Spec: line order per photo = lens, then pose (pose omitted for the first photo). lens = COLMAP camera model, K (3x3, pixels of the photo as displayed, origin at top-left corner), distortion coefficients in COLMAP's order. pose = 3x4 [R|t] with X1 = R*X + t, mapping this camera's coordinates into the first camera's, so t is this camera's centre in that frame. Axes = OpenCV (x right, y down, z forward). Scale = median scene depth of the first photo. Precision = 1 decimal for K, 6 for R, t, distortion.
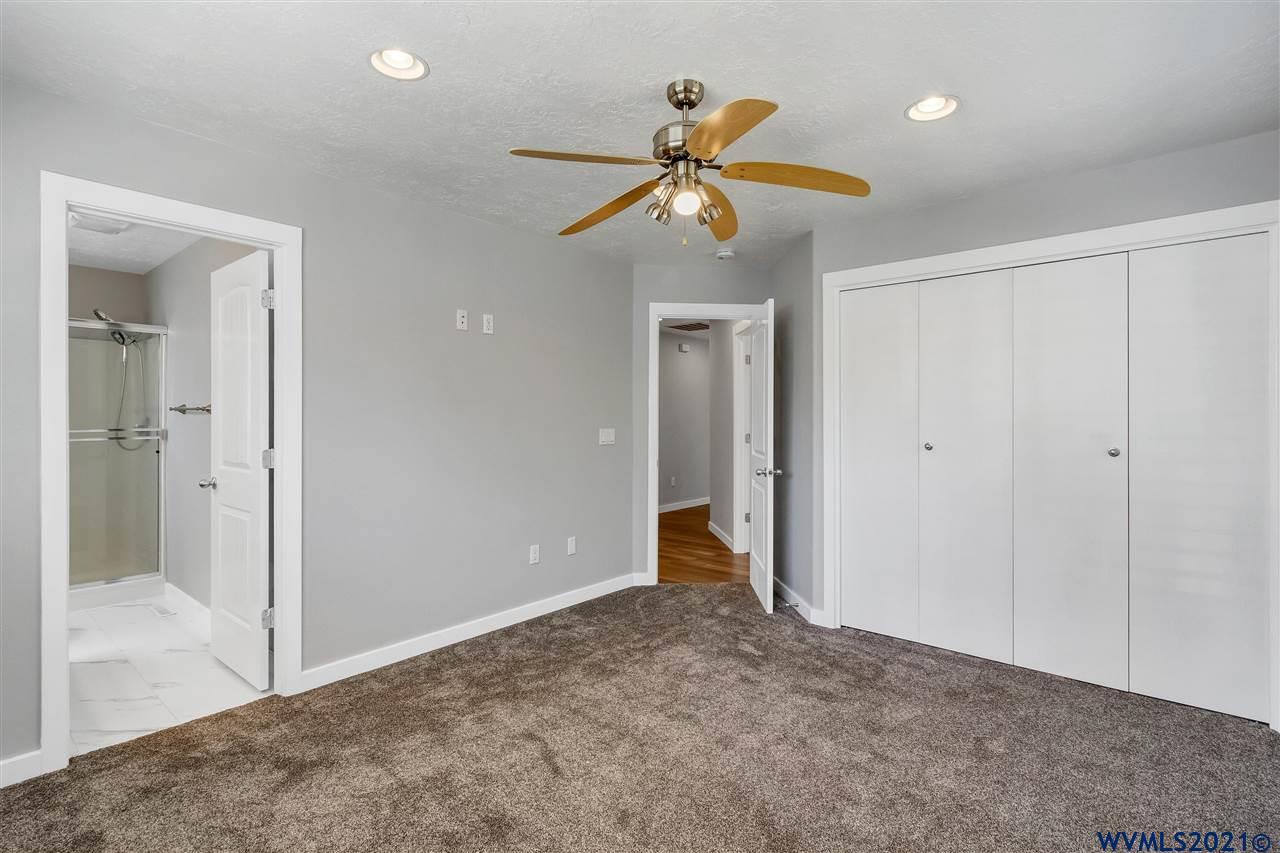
lens RADIAL K [[605.5, 0, 640.8], [0, 605.5, 423.4], [0, 0, 1]] dist [0.000962, -0.001030]
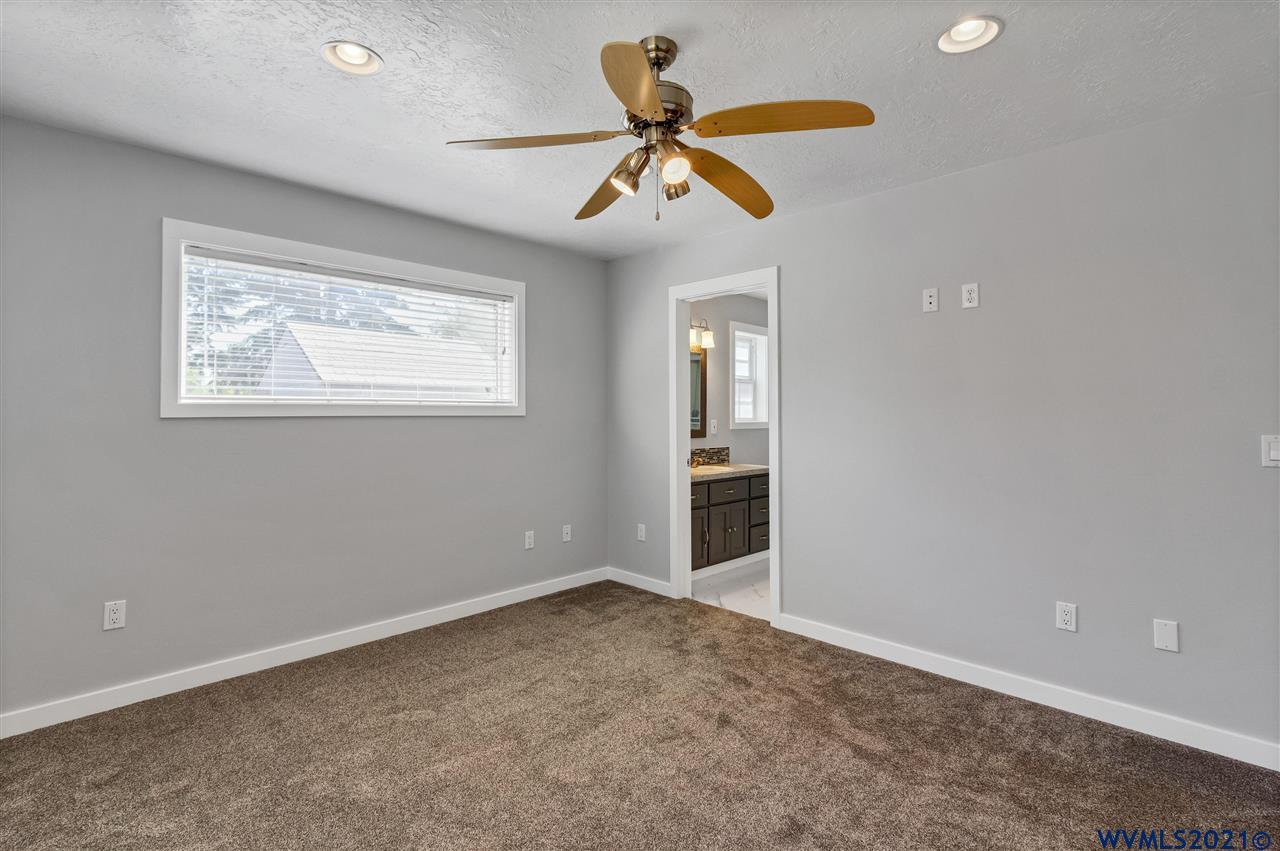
lens RADIAL K [[605.5, 0, 645.2], [0, 605.5, 425.4], [0, 0, 1]] dist [0.000962, -0.001030]
pose [[-0.073783, 0.016457, -0.997139, 0.791831], [-0.008875, 0.999813, 0.017158, -0.005311], [0.997235, 0.010116, -0.073623, 0.876585]]
